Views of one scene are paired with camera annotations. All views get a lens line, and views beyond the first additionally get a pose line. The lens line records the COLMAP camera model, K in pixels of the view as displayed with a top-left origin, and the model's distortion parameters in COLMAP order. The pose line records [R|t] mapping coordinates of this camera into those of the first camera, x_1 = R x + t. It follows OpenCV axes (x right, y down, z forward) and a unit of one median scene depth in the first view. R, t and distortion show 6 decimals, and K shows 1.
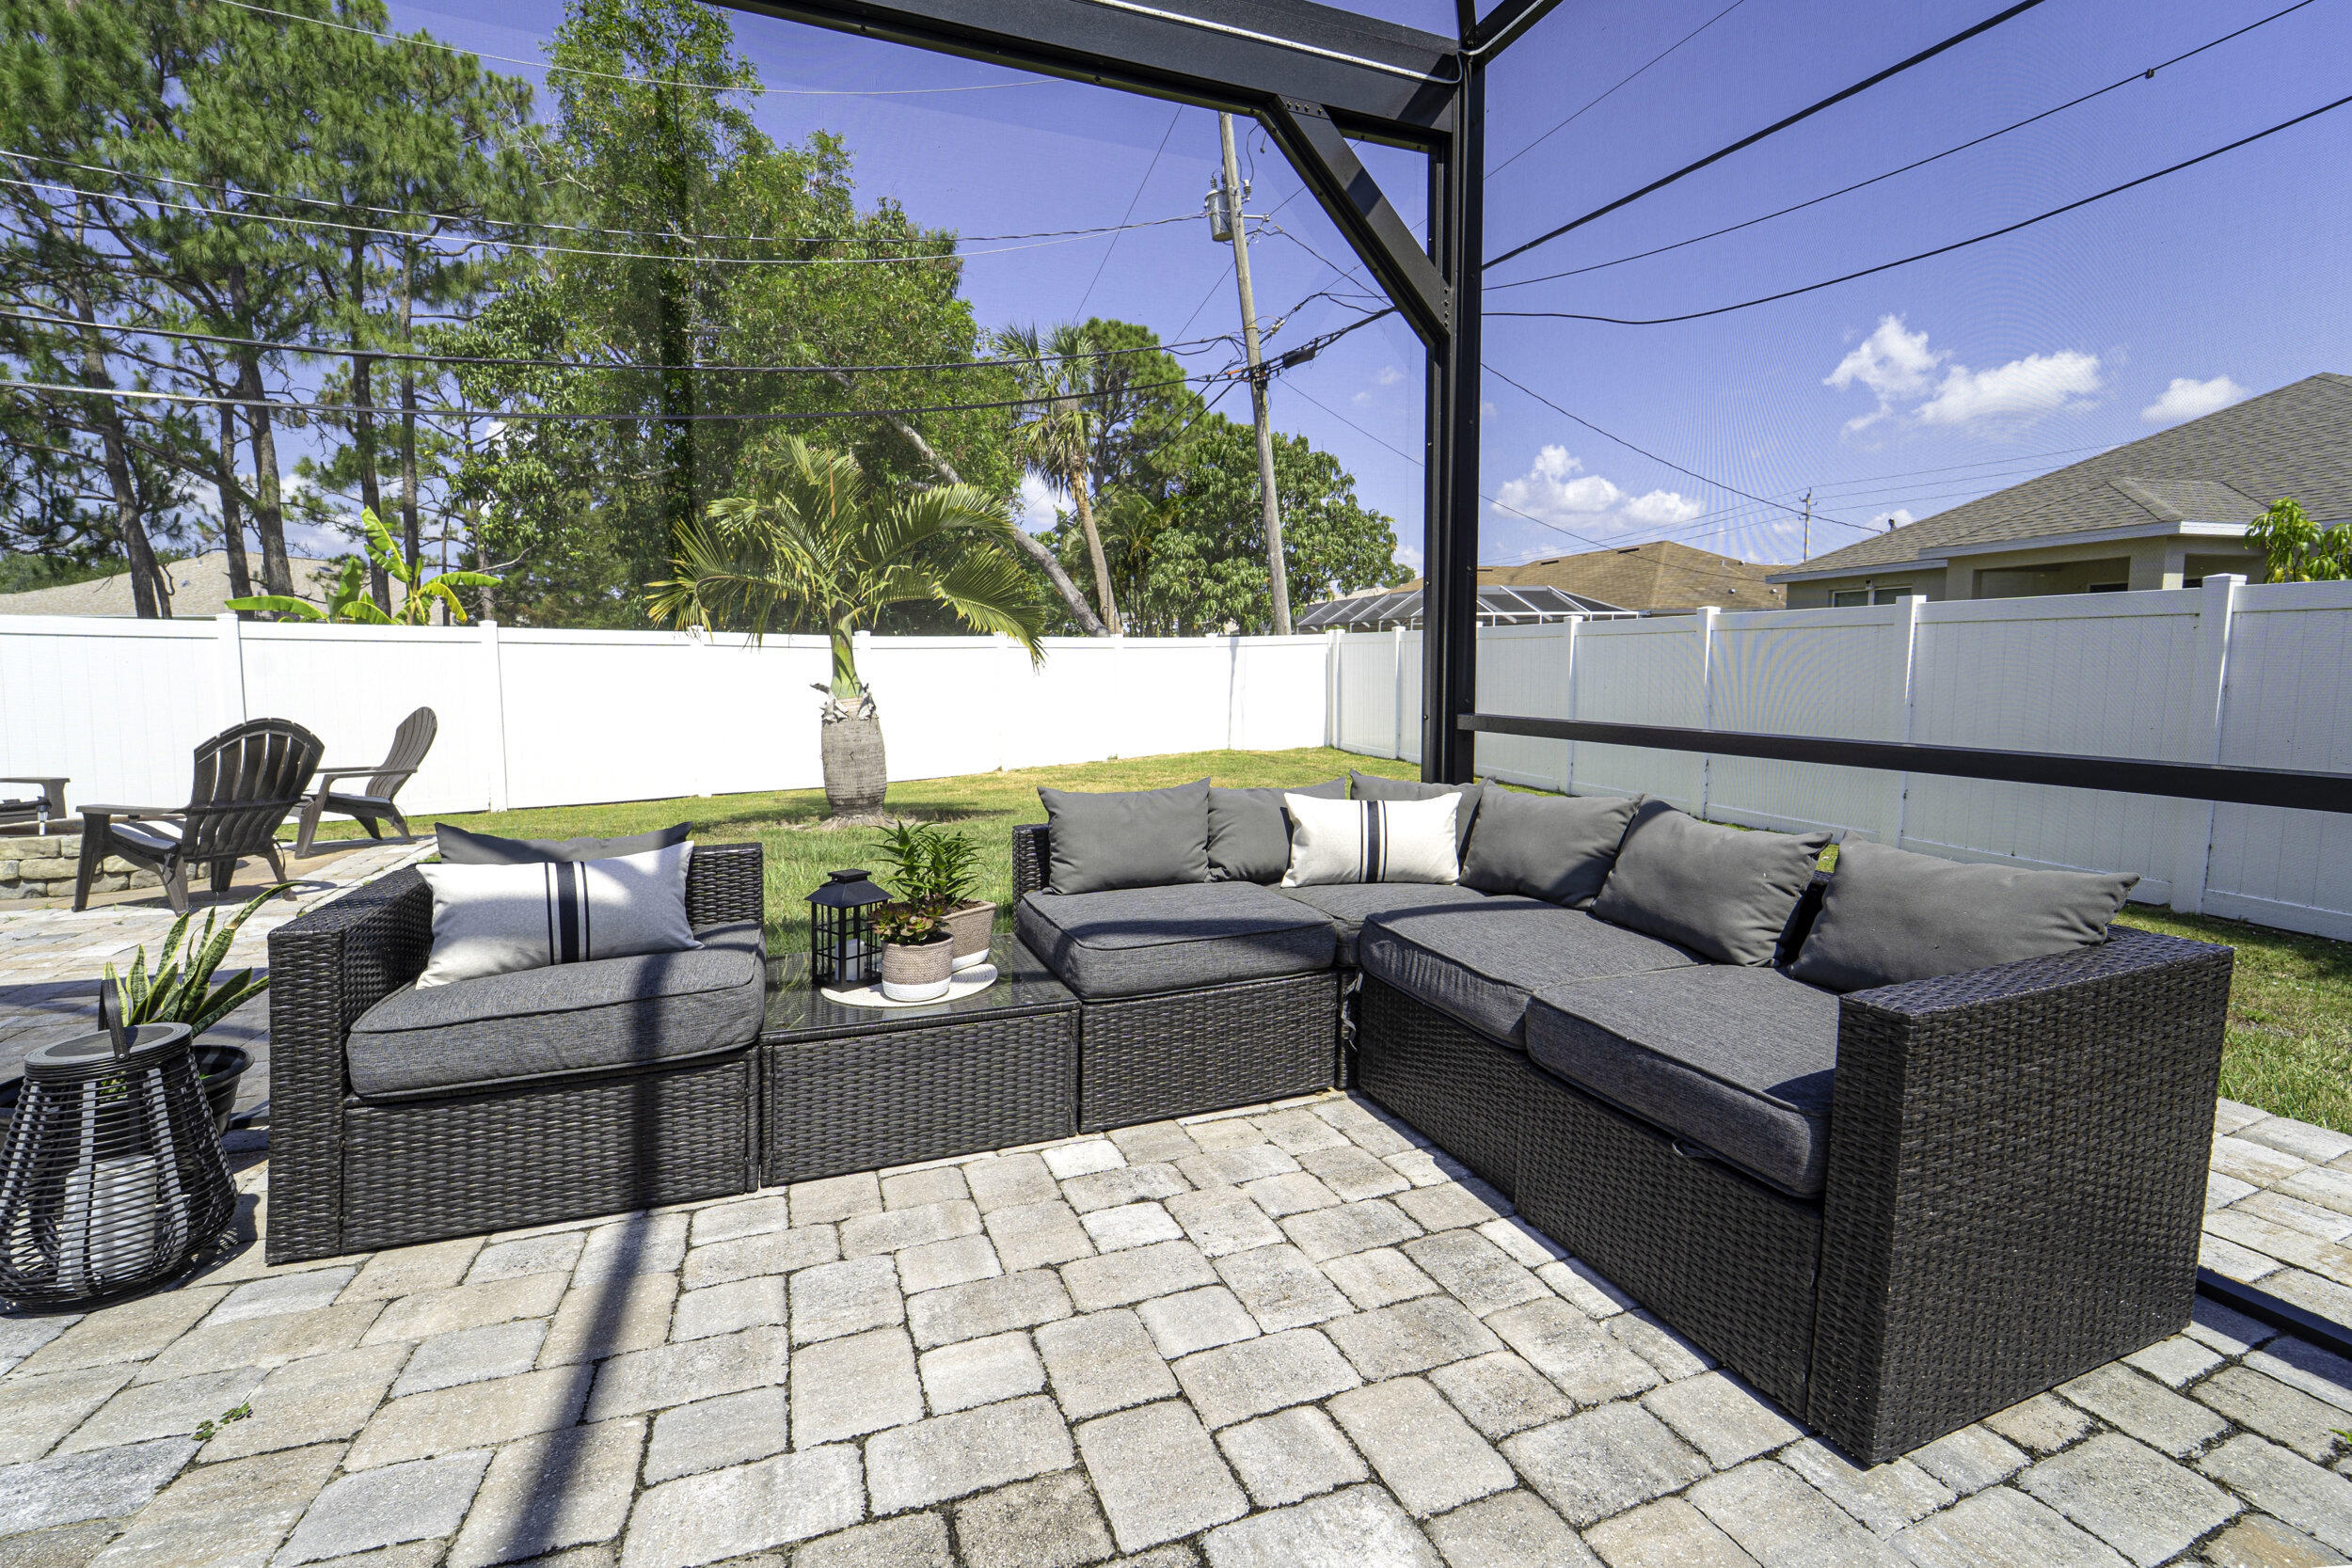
lens RADIAL K [[1063.6, 0, 1225.9], [0, 1063.6, 766.6], [0, 0, 1]] dist [0.020290, -0.001786]
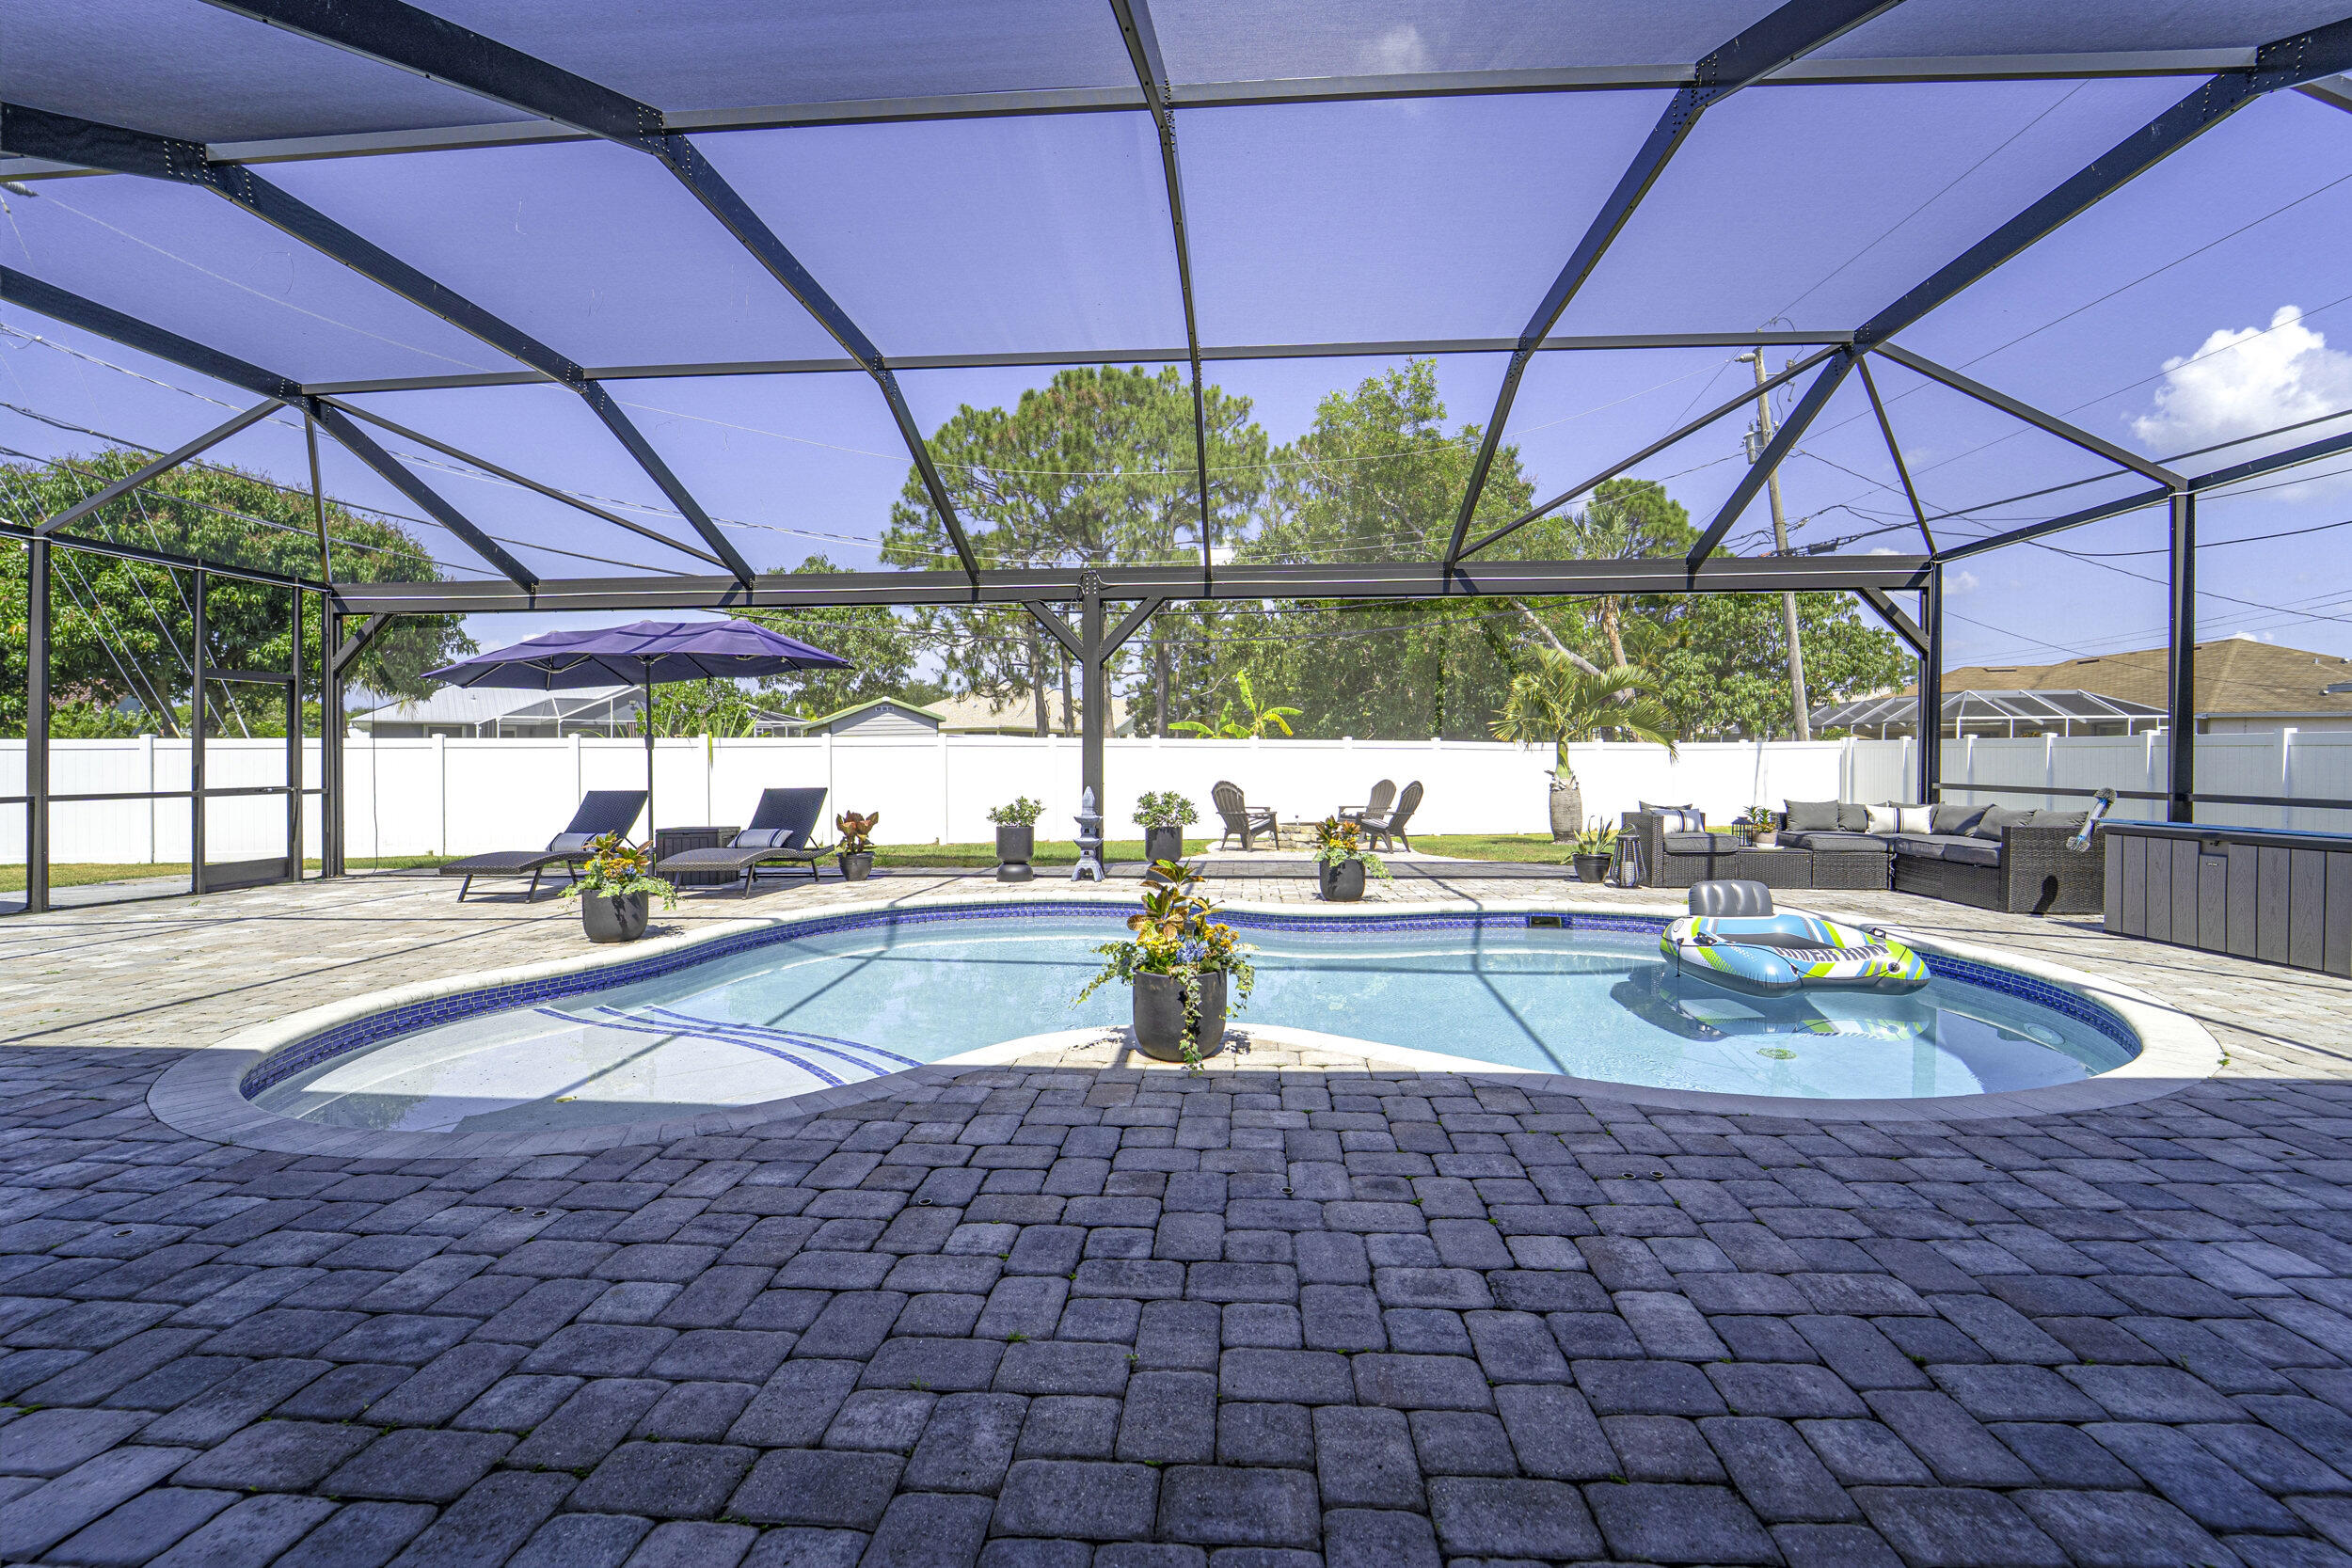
lens RADIAL K [[1017.0, 0, 1179.2], [0, 1017.0, 778.5], [0, 0, 1]] dist [-0.029552, -0.001205]
pose [[0.893319, 0.014854, -0.449177, -0.082392], [-0.049258, 0.996669, -0.065004, 0.046089], [0.446715, 0.080194, 0.891075, -0.493246]]
